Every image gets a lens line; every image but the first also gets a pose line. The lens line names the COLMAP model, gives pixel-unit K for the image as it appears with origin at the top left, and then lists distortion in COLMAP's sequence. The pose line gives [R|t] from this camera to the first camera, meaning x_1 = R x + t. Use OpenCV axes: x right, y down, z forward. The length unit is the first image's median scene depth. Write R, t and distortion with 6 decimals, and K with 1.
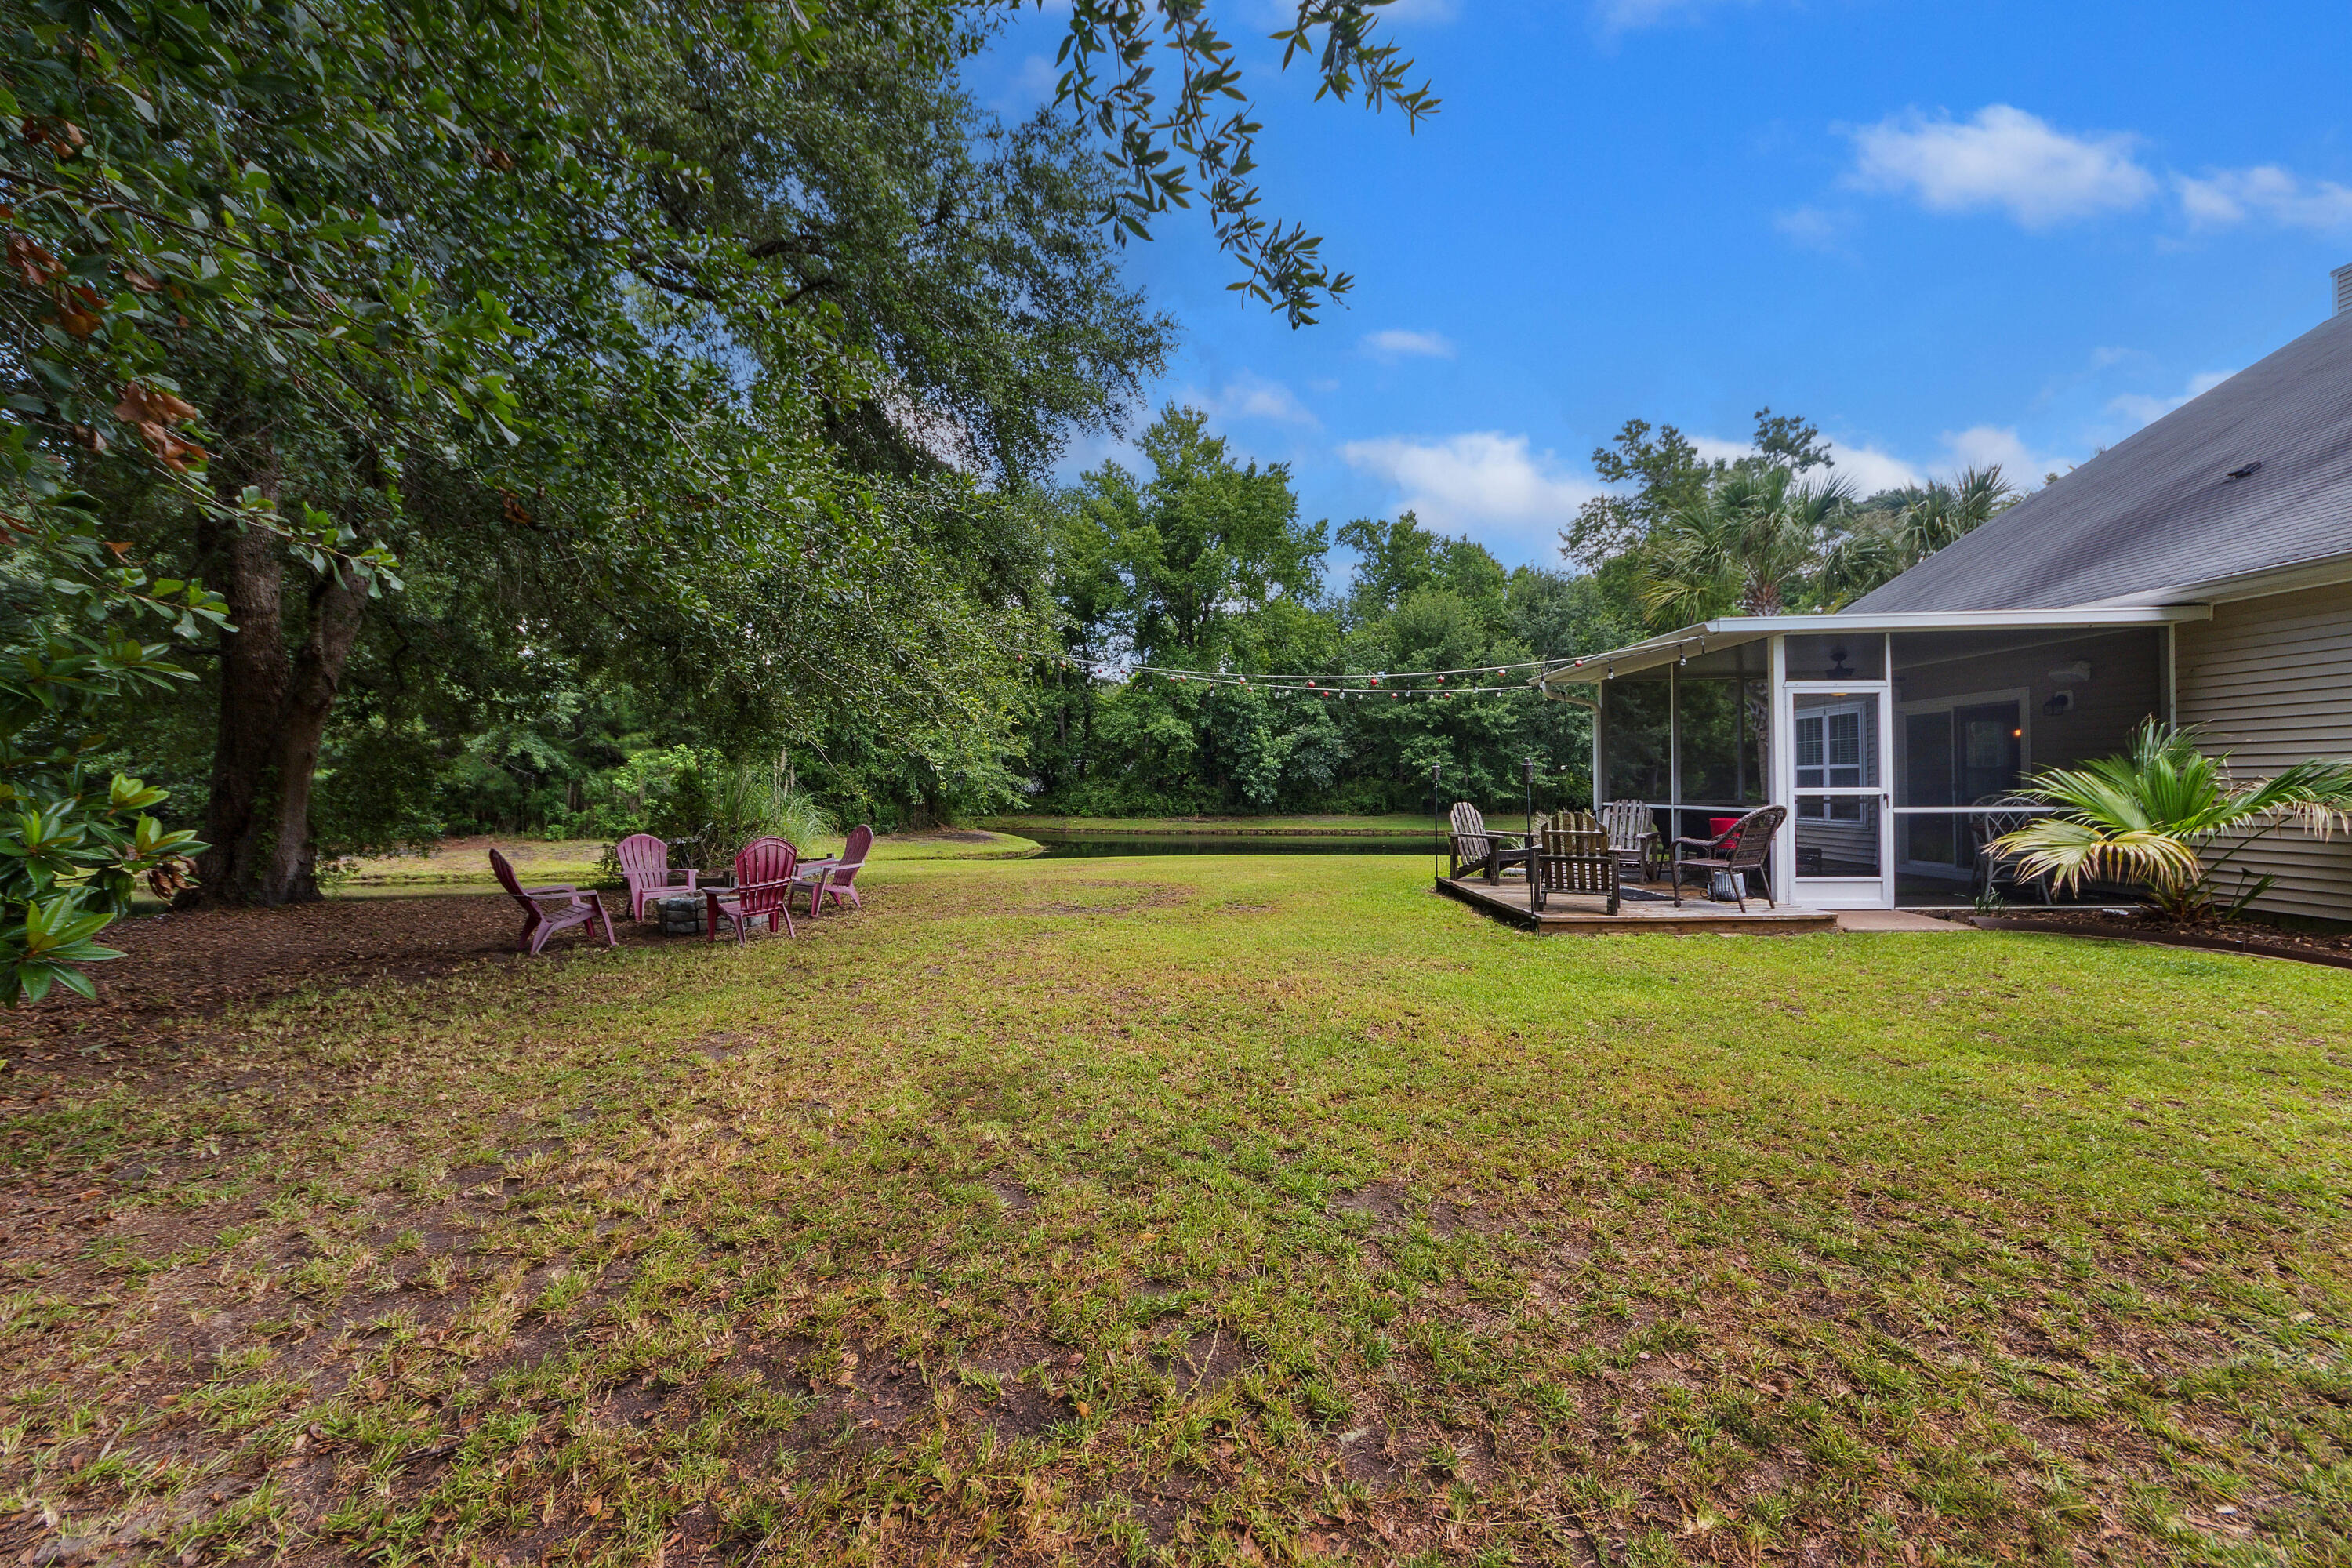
lens RADIAL K [[893.6, 0, 1181.2], [0, 893.6, 782.5], [0, 0, 1]] dist [-0.000765, 0.000385]
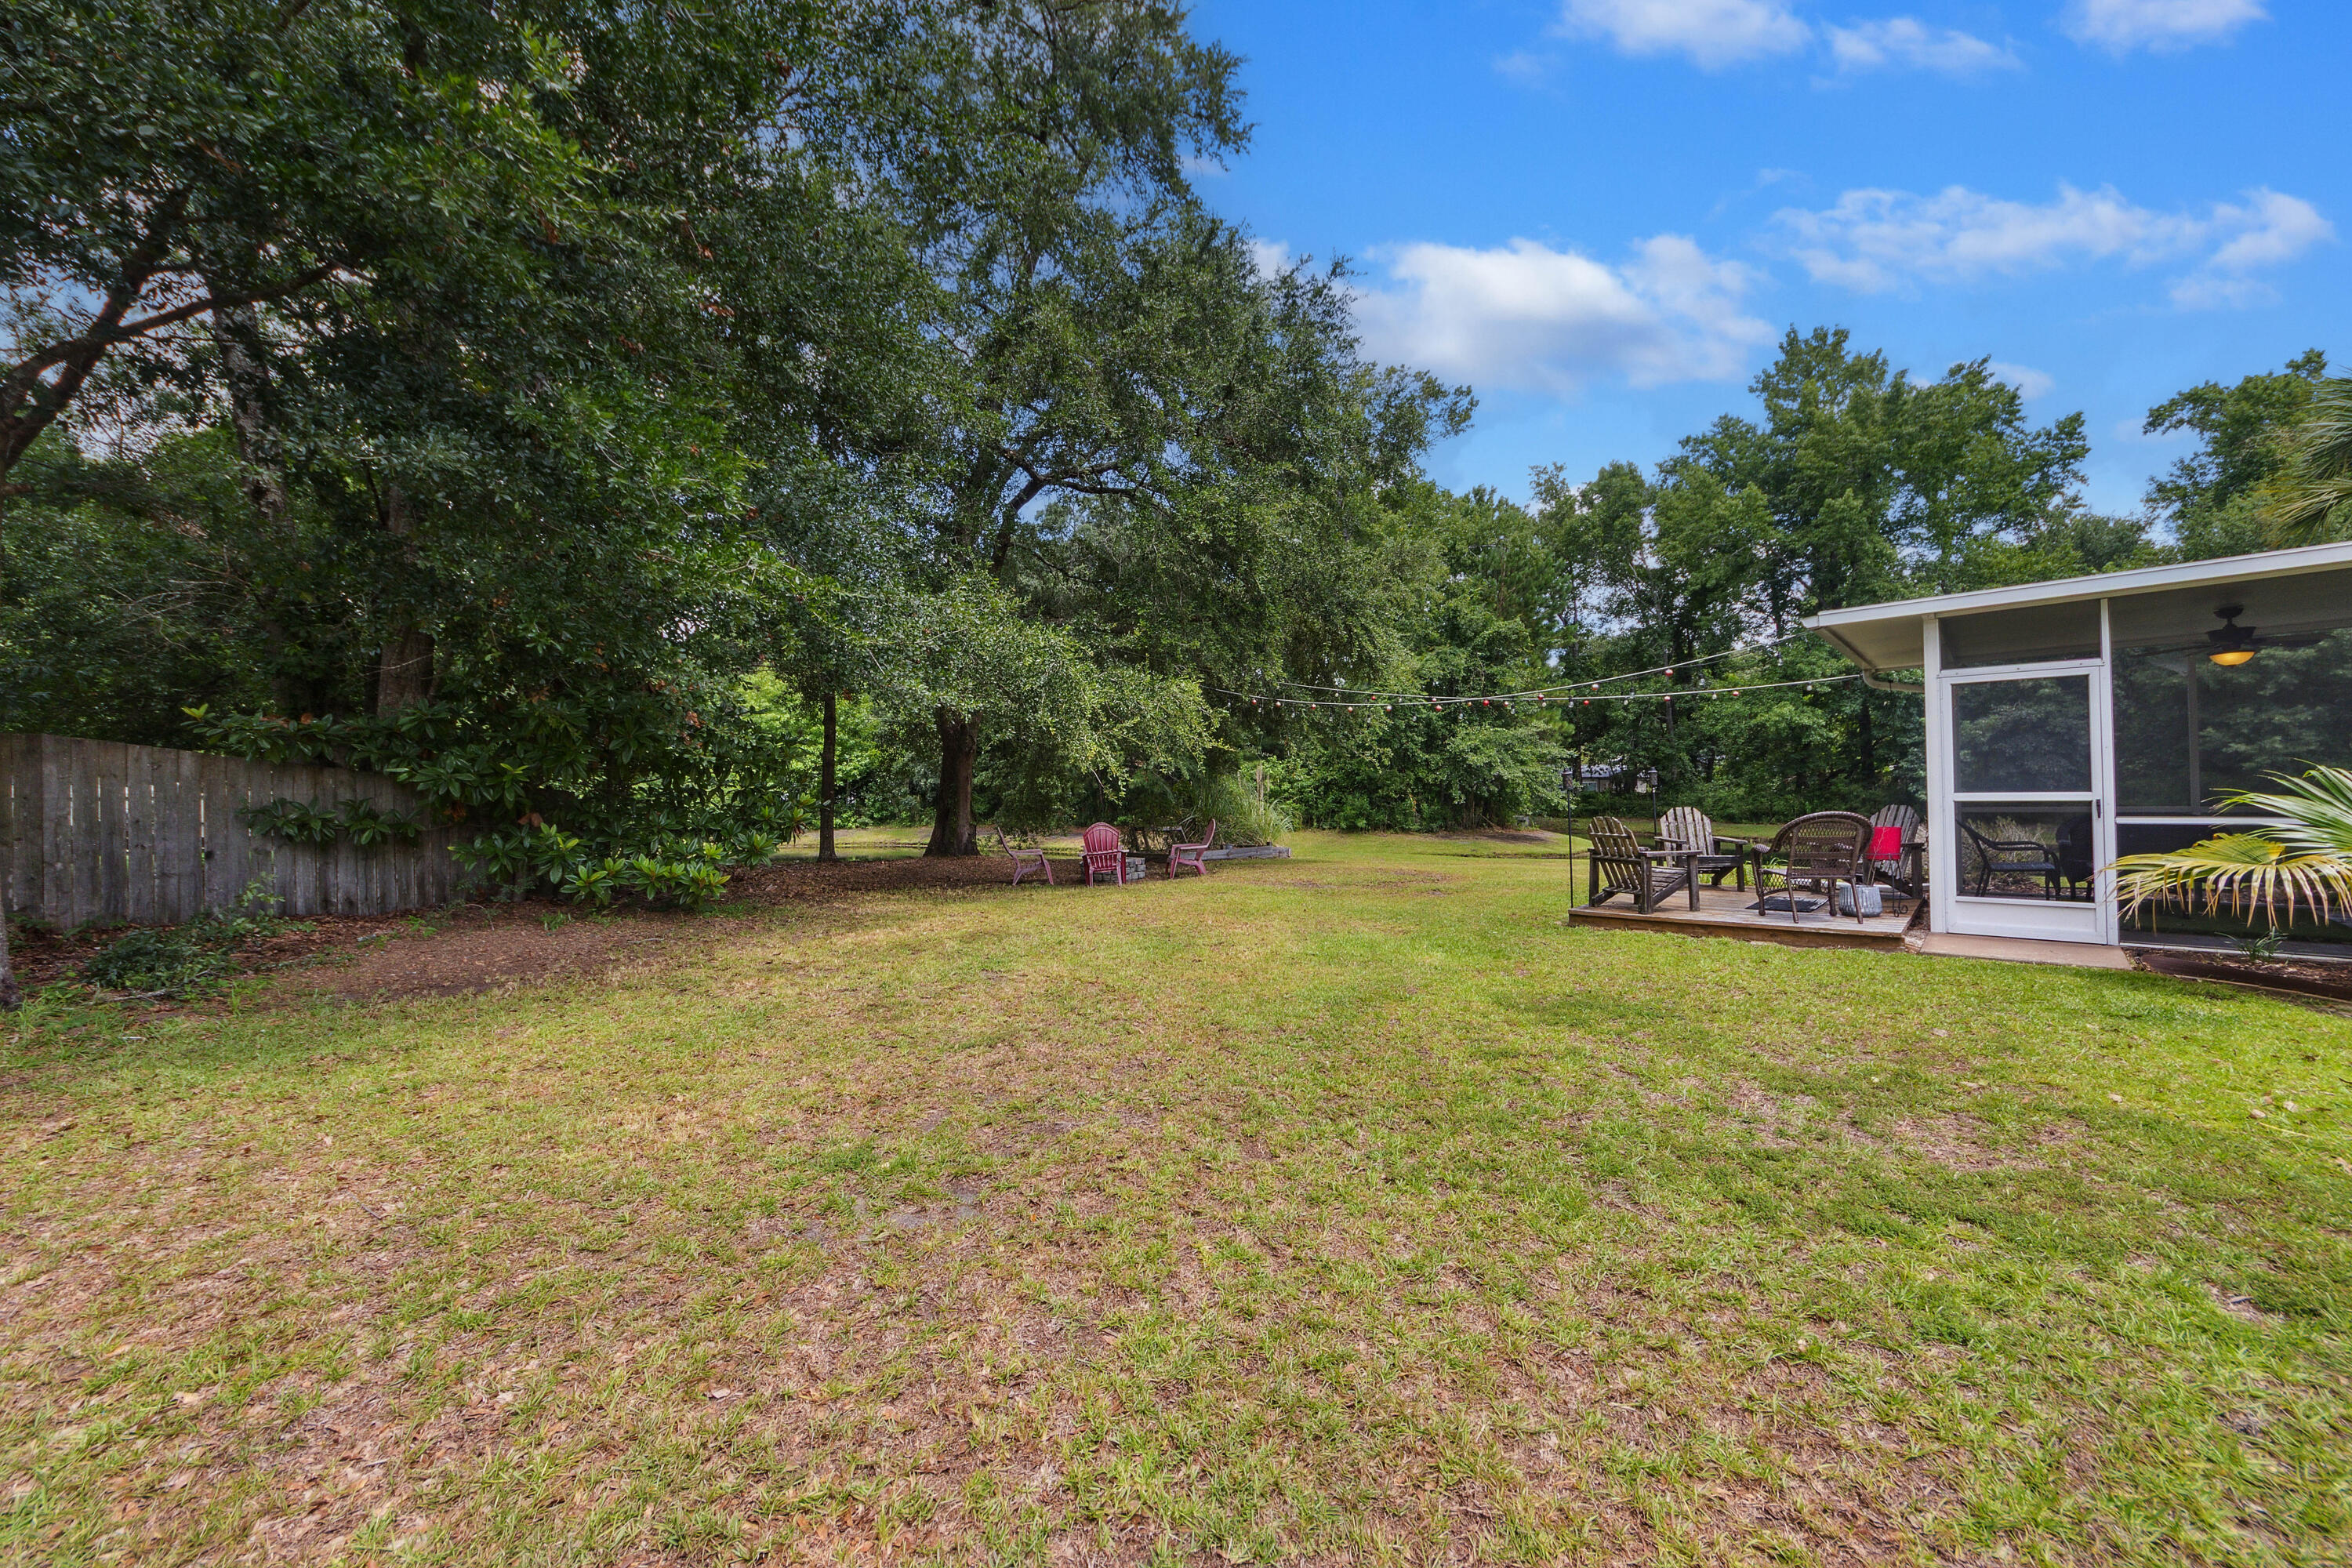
lens RADIAL K [[887.0, 0, 1131.7], [0, 887.0, 782.8], [0, 0, 1]] dist [-0.029597, 0.000179]
pose [[0.714902, -0.009720, -0.699158, 0.455708], [0.009239, 0.999947, -0.004455, -0.004696], [0.699164, -0.003275, 0.714954, -0.099235]]
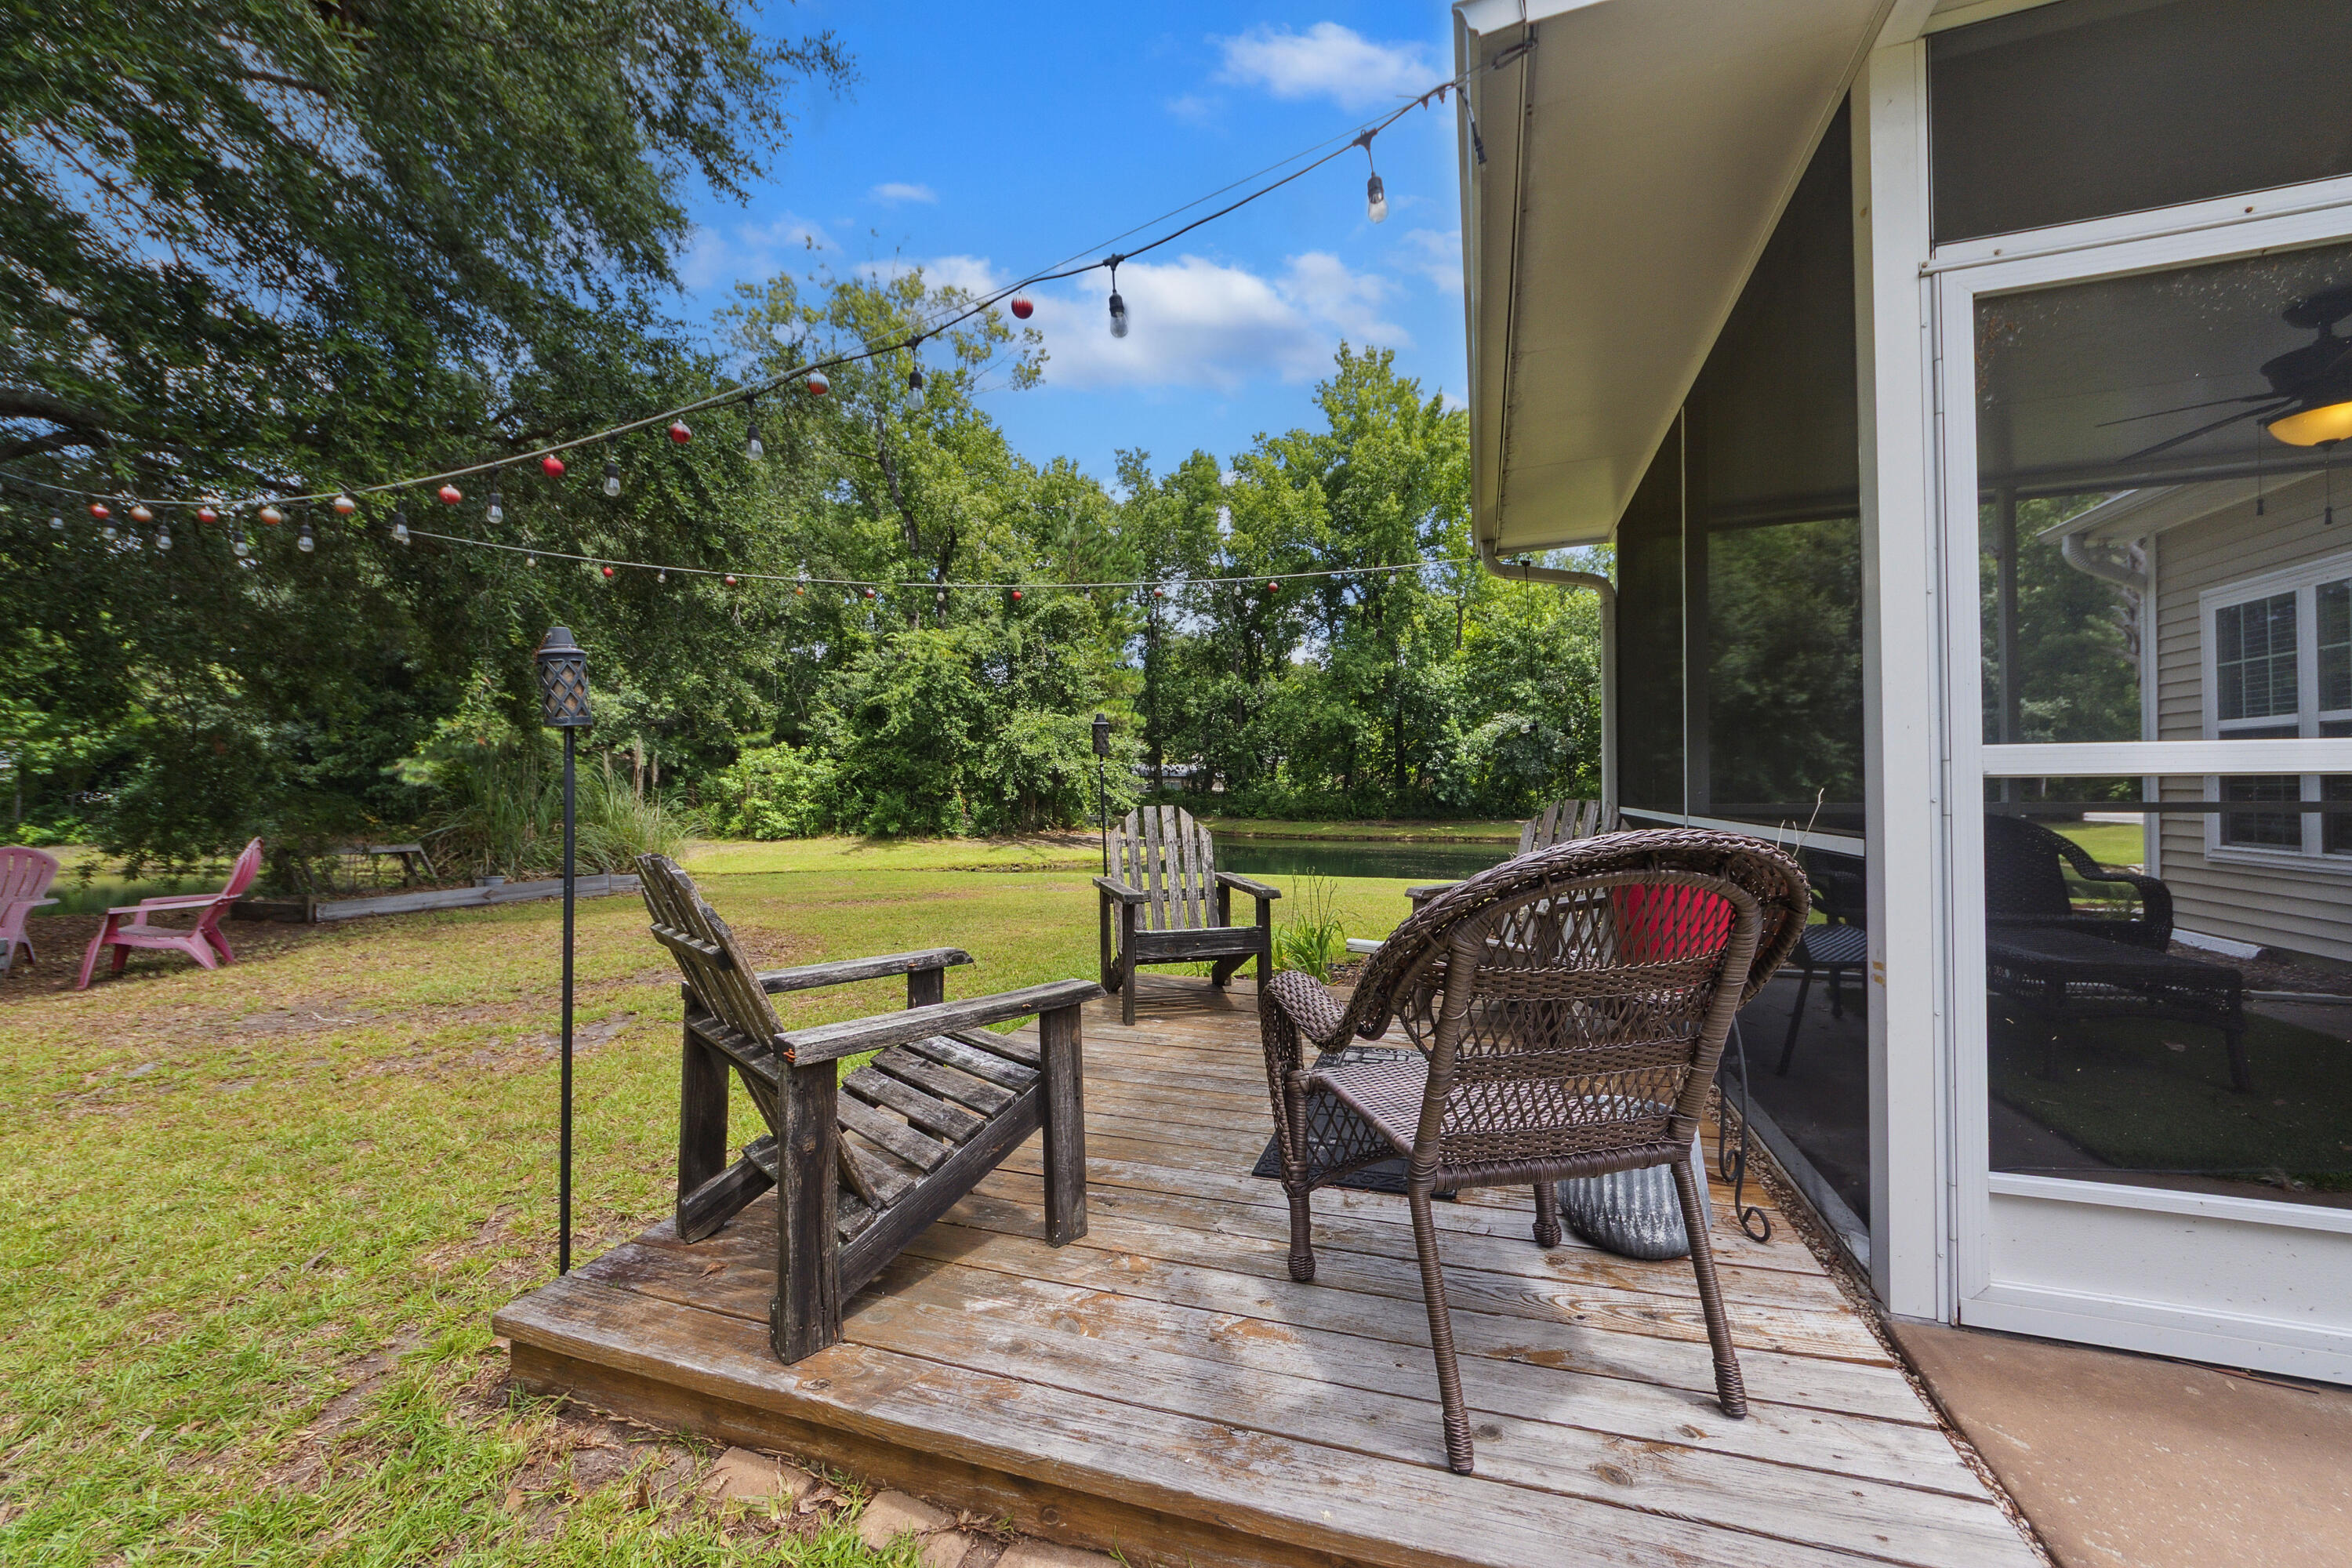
lens RADIAL K [[900.1, 0, 1178.5], [0, 900.1, 777.2], [0, 0, 1]] dist [0.020136, -0.011151]
pose [[0.954845, -0.004734, -0.297066, 0.371556], [0.002711, 0.999970, -0.007223, 0.010192], [0.297091, 0.006092, 0.954830, 0.480922]]
